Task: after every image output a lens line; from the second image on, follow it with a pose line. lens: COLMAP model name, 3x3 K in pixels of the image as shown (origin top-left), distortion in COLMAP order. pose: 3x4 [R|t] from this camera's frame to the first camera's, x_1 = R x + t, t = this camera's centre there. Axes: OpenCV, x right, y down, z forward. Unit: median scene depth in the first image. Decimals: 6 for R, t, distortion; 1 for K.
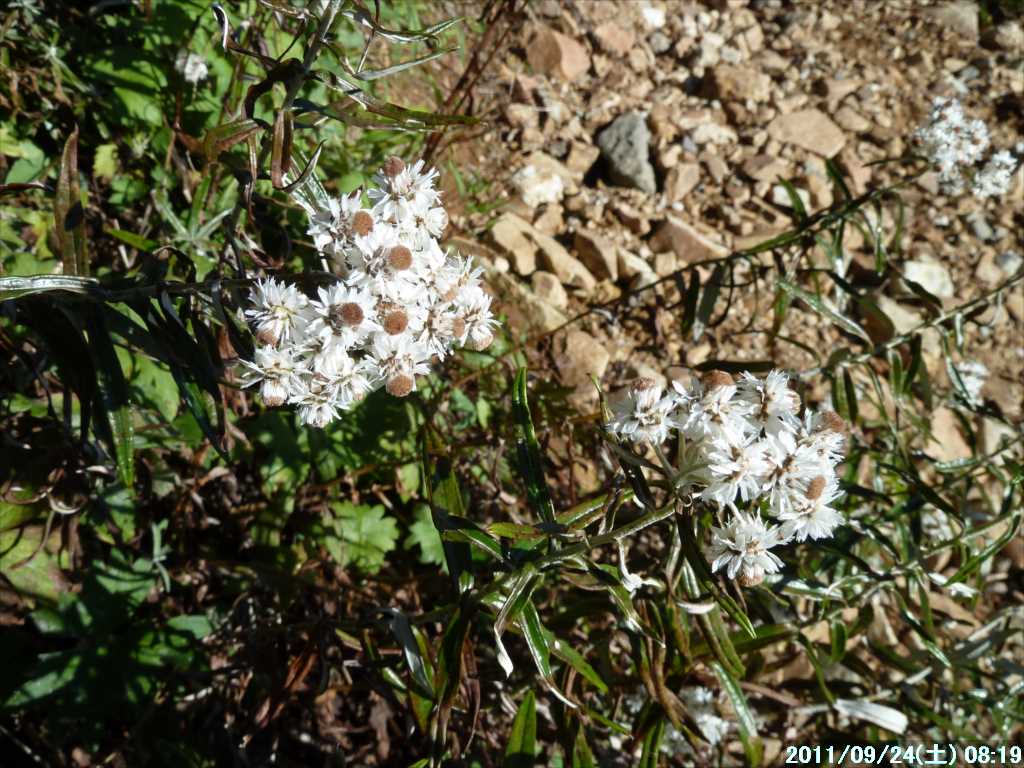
lens RADIAL K [[753.8, 0, 510.8], [0, 753.8, 381.5], [0, 0, 1]] dist [-0.026995, -0.002990]
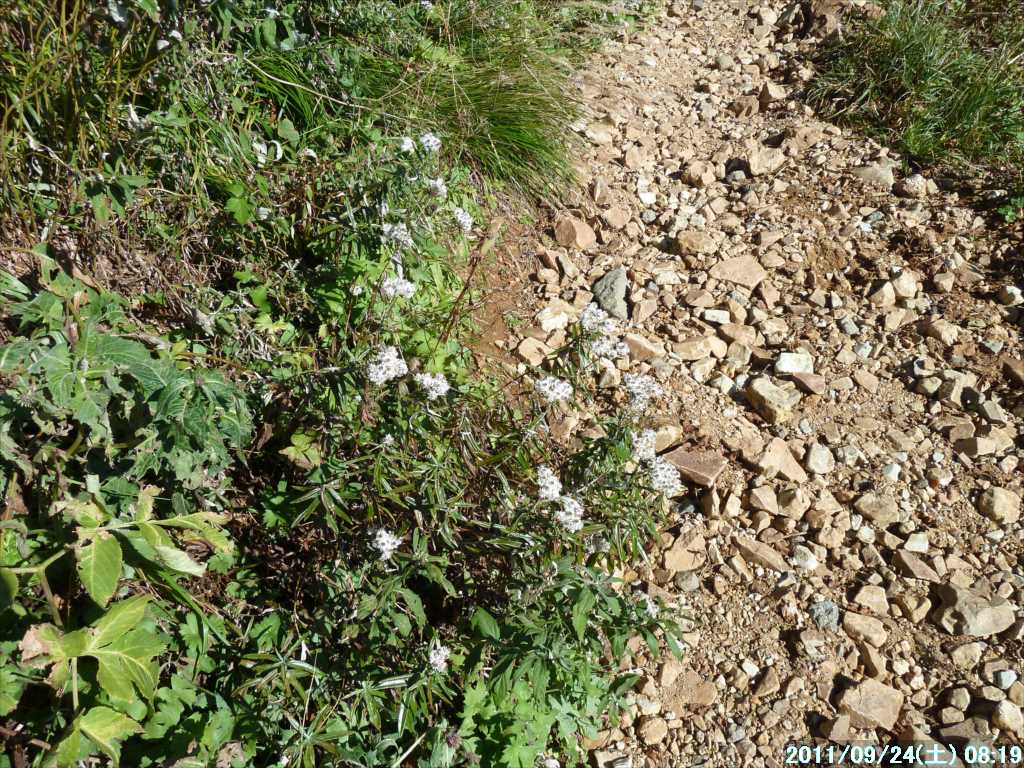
lens RADIAL K [[753.8, 0, 512.3], [0, 753.8, 384.2], [0, 0, 1]] dist [-0.026995, -0.002990]
pose [[0.983236, -0.044240, -0.176890, 0.212932], [0.018474, 0.989298, -0.144734, 0.105614], [0.181400, 0.139040, 0.973531, -0.540653]]
